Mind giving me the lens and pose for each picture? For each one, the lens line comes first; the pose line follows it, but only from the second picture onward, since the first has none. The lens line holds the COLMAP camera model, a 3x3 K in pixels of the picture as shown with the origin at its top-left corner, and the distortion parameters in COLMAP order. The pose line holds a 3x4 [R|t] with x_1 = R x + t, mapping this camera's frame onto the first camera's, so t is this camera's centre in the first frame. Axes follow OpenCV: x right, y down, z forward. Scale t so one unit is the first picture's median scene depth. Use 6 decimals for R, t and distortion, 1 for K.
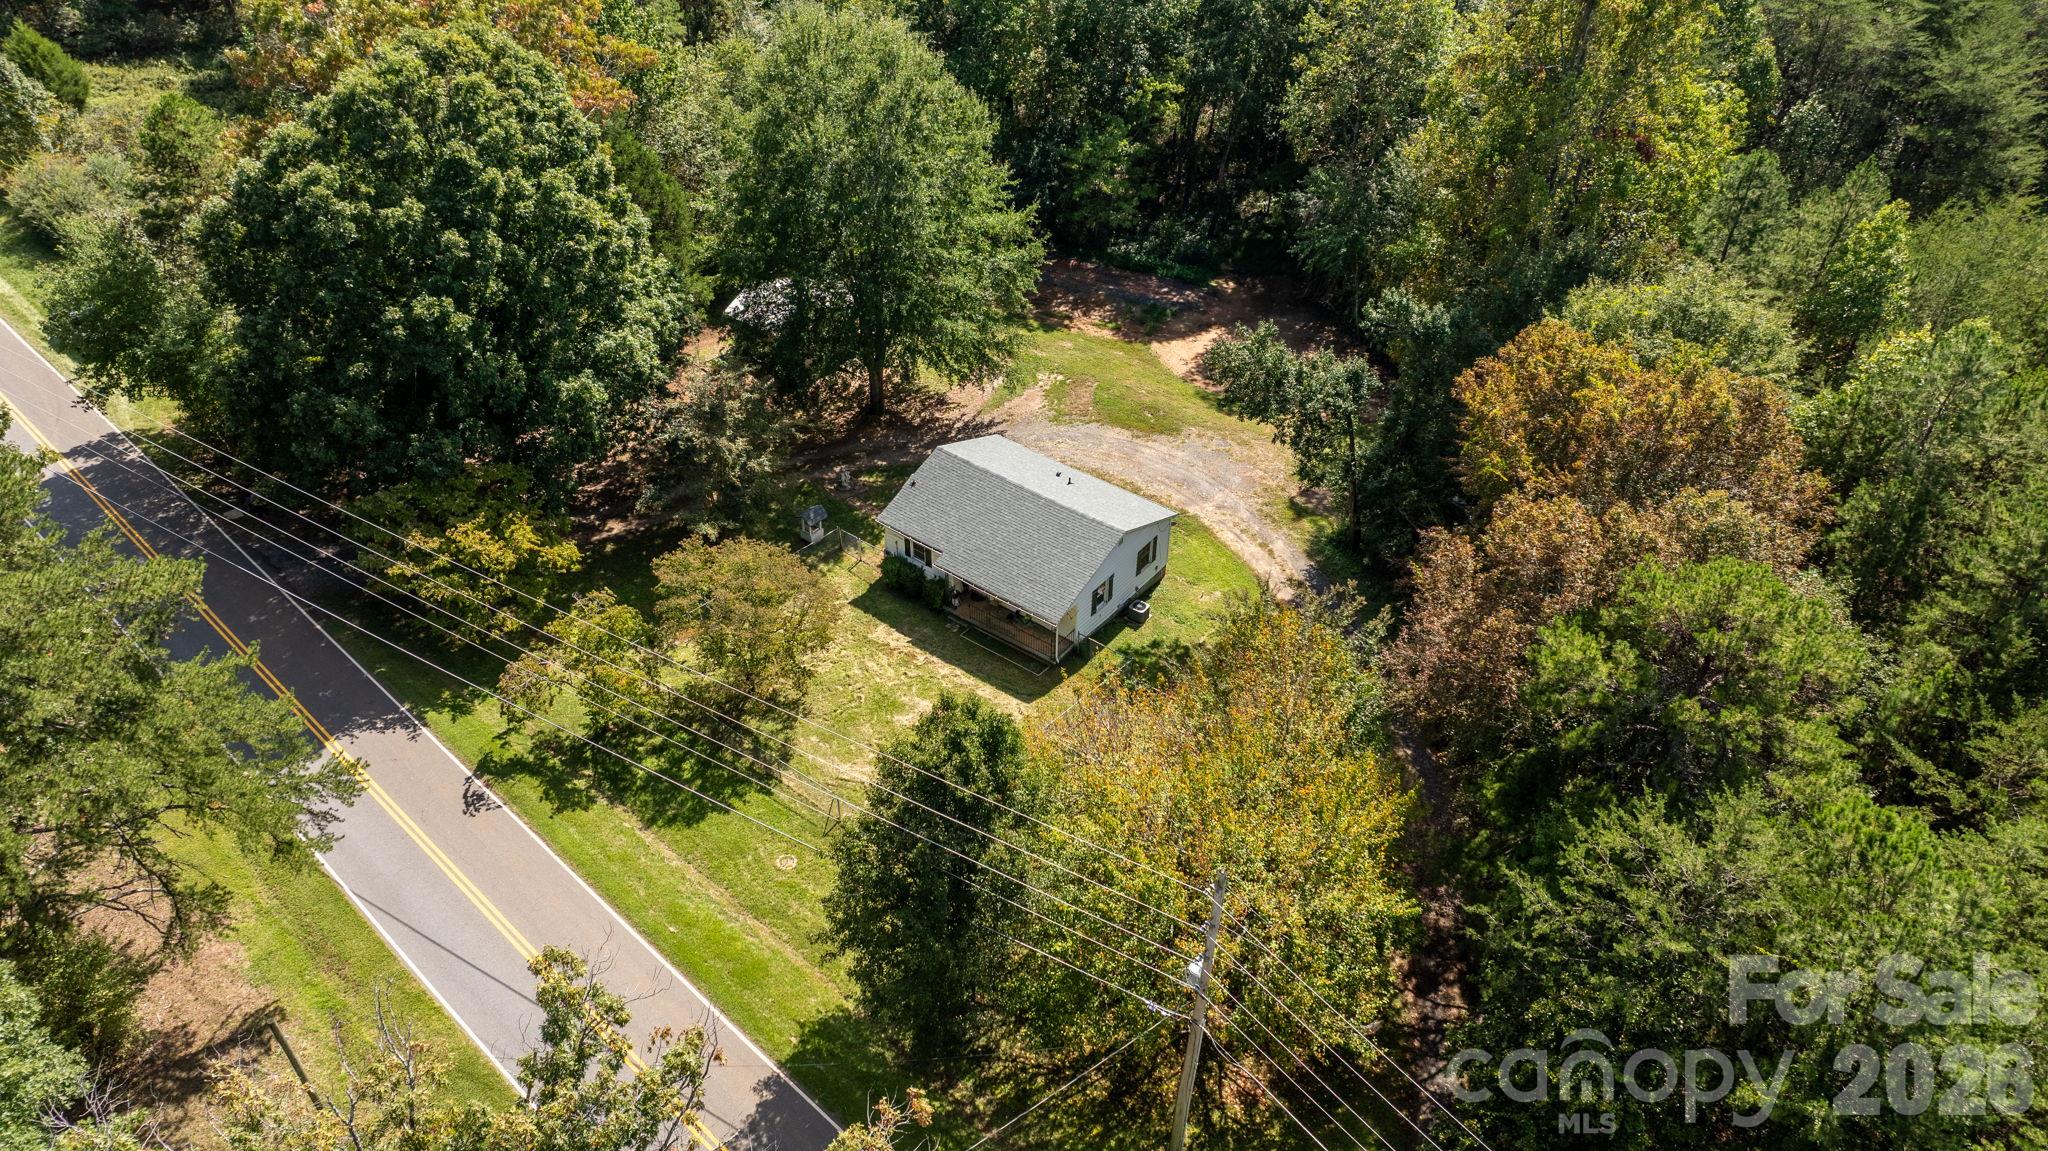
lens RADIAL K [[1437.2, 0, 1031.6], [0, 1437.2, 581.4], [0, 0, 1]] dist [-0.018142, 0.006397]
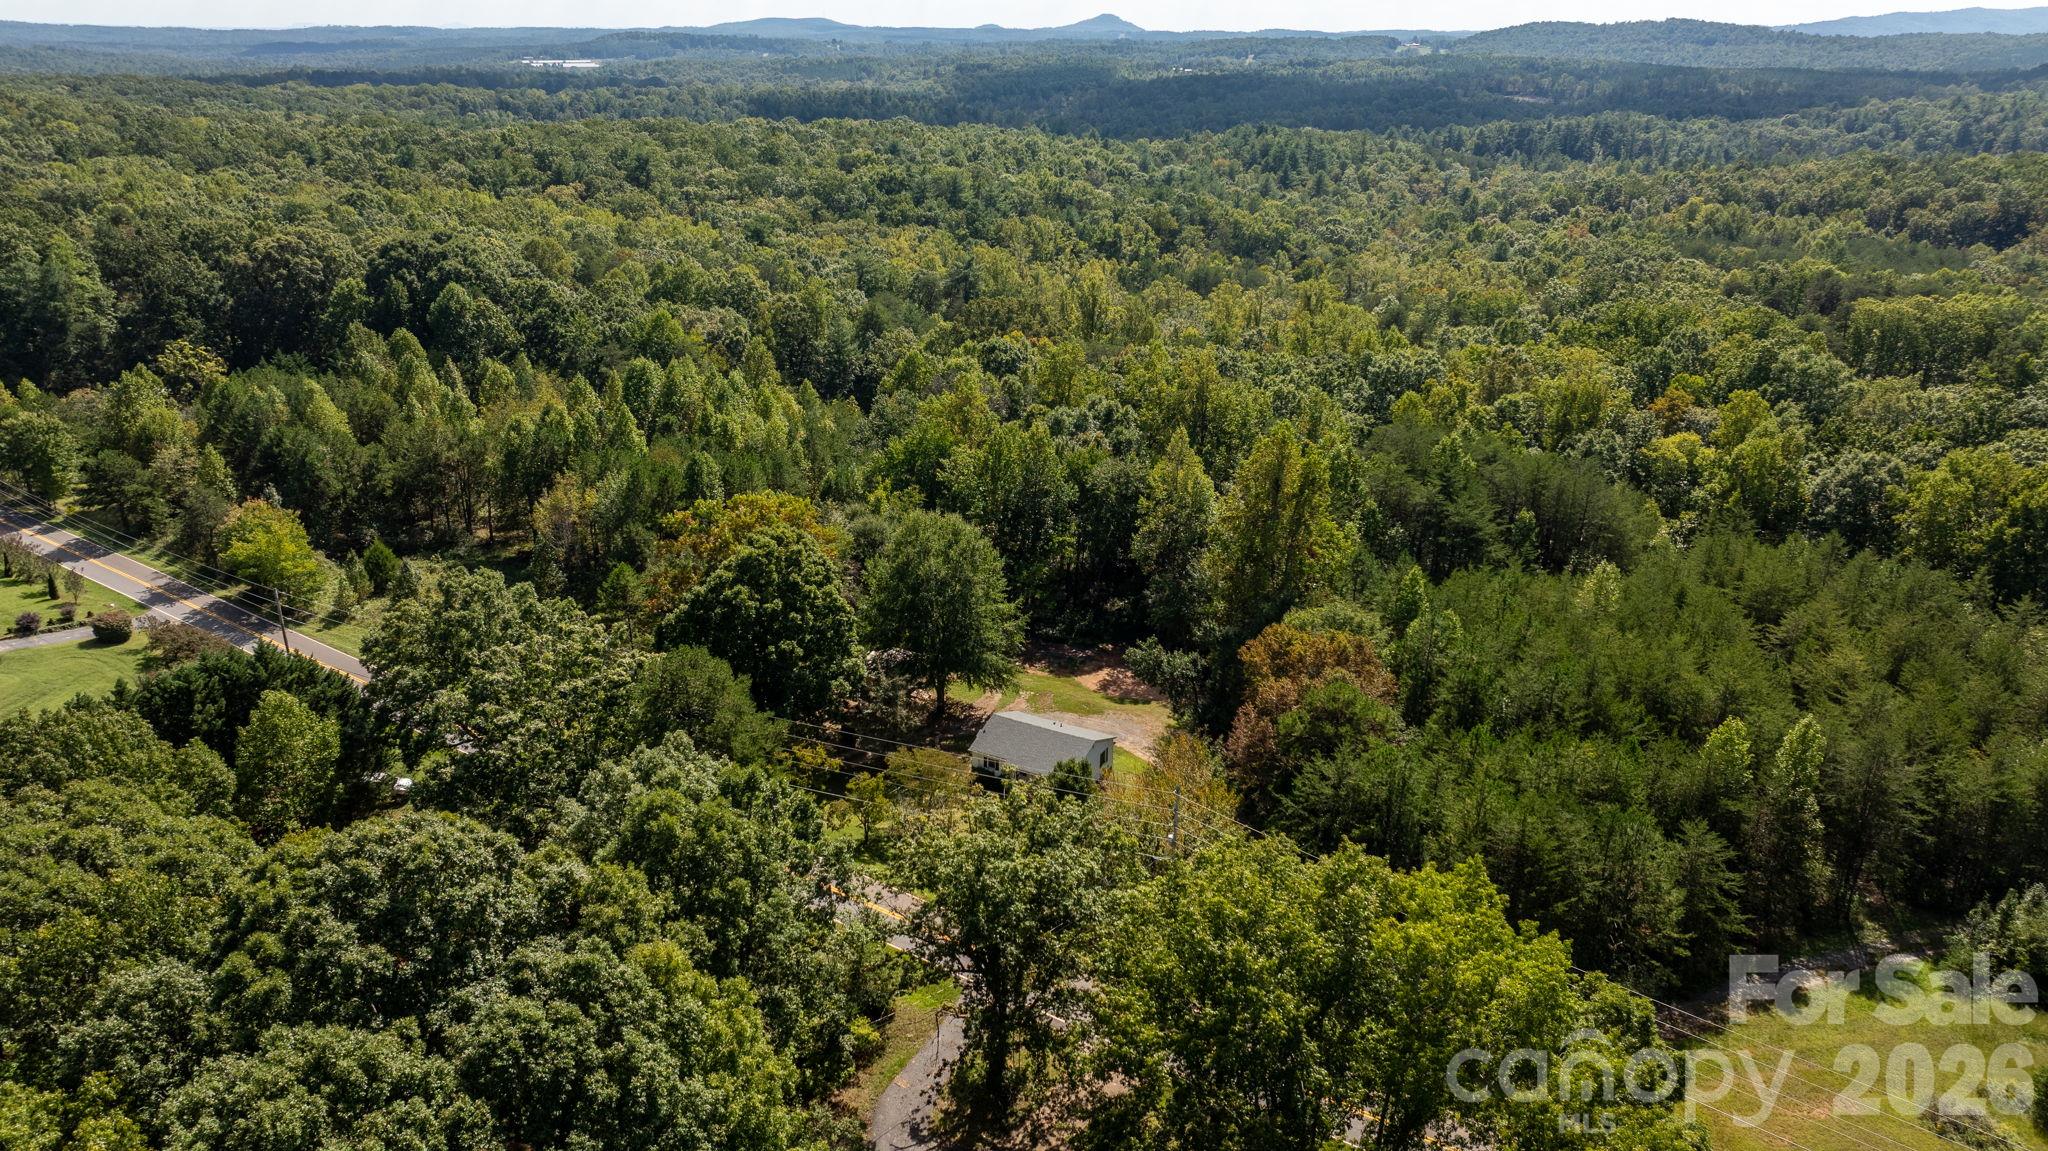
lens RADIAL K [[1437.2, 0, 1019.3], [0, 1437.2, 574.9], [0, 0, 1]] dist [-0.018142, 0.006397]
pose [[0.990183, -0.054231, 0.128829, -0.286140], [0.091586, 0.947978, -0.304876, 0.347920], [-0.105594, 0.313682, 0.943638, -0.981370]]
